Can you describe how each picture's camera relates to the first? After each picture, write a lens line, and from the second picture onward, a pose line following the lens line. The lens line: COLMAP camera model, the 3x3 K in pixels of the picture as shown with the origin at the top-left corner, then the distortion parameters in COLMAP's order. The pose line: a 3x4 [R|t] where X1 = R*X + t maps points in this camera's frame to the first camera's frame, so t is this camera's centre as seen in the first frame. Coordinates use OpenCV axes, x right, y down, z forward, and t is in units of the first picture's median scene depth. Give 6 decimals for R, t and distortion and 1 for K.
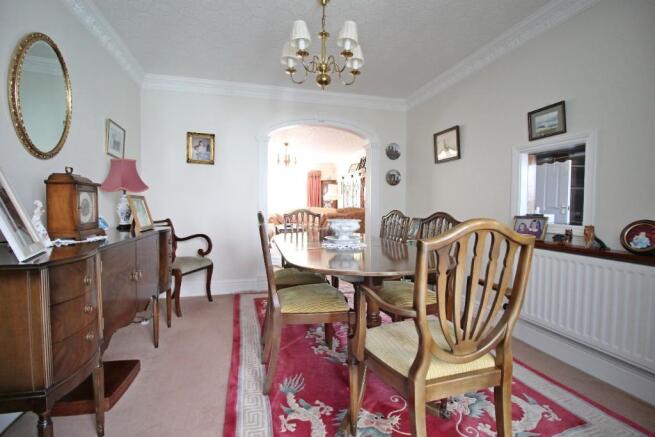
lens RADIAL K [[302.4, 0, 327.5], [0, 302.4, 218.5], [0, 0, 1]] dist [-0.000114, -0.012243]
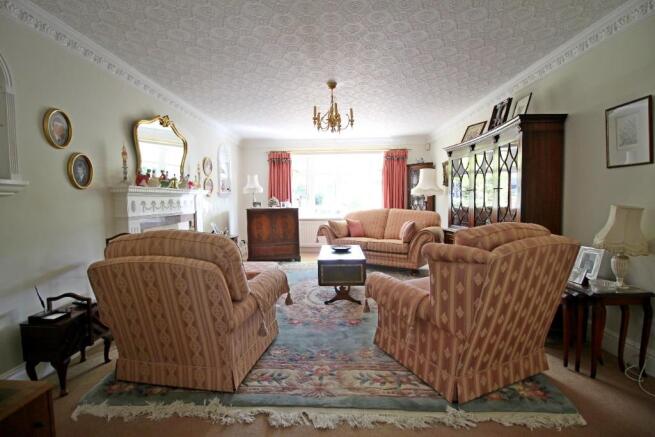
lens RADIAL K [[302.4, 0, 327.5], [0, 302.4, 218.5], [0, 0, 1]] dist [-0.000114, -0.012243]
pose [[0.960704, -0.004221, -0.277542, -0.006862], [0.008445, 0.999866, 0.014026, -0.026900], [0.277446, -0.015819, 0.960611, 0.379072]]
